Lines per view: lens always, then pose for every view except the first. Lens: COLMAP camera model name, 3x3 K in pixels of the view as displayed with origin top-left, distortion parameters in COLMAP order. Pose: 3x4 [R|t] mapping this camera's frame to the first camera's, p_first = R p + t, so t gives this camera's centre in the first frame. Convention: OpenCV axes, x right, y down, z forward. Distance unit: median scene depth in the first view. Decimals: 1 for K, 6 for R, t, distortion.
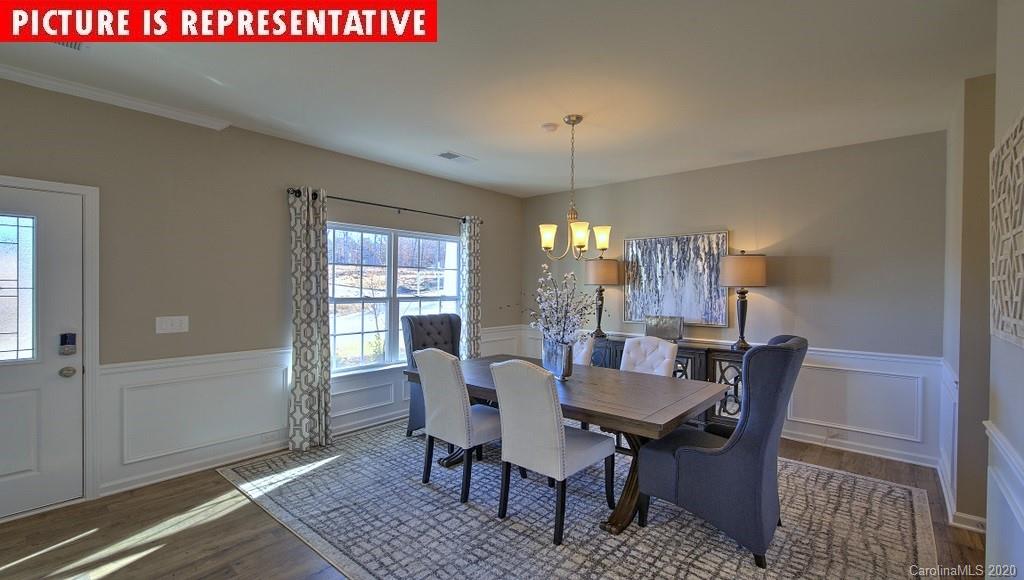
lens RADIAL K [[441.3, 0, 512.4], [0, 441.3, 290.8], [0, 0, 1]] dist [0.001850, -0.000097]
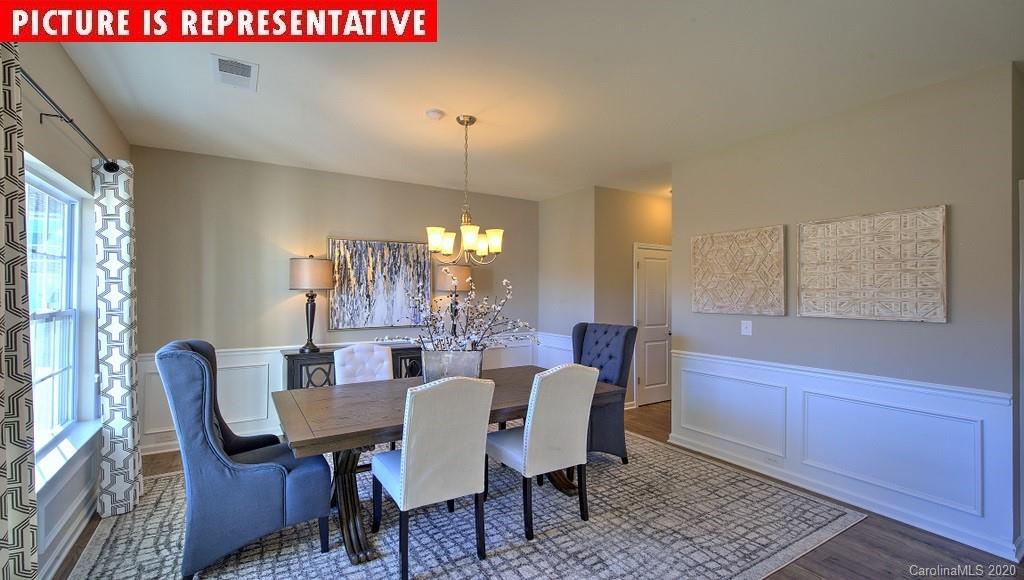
lens RADIAL K [[441.3, 0, 512.4], [0, 441.3, 290.8], [0, 0, 1]] dist [0.001850, -0.000097]
pose [[0.302520, -0.000942, 0.953143, -0.641447], [0.005470, 0.999985, -0.000748, -0.009427], [-0.953127, 0.005440, 0.302520, 0.515863]]
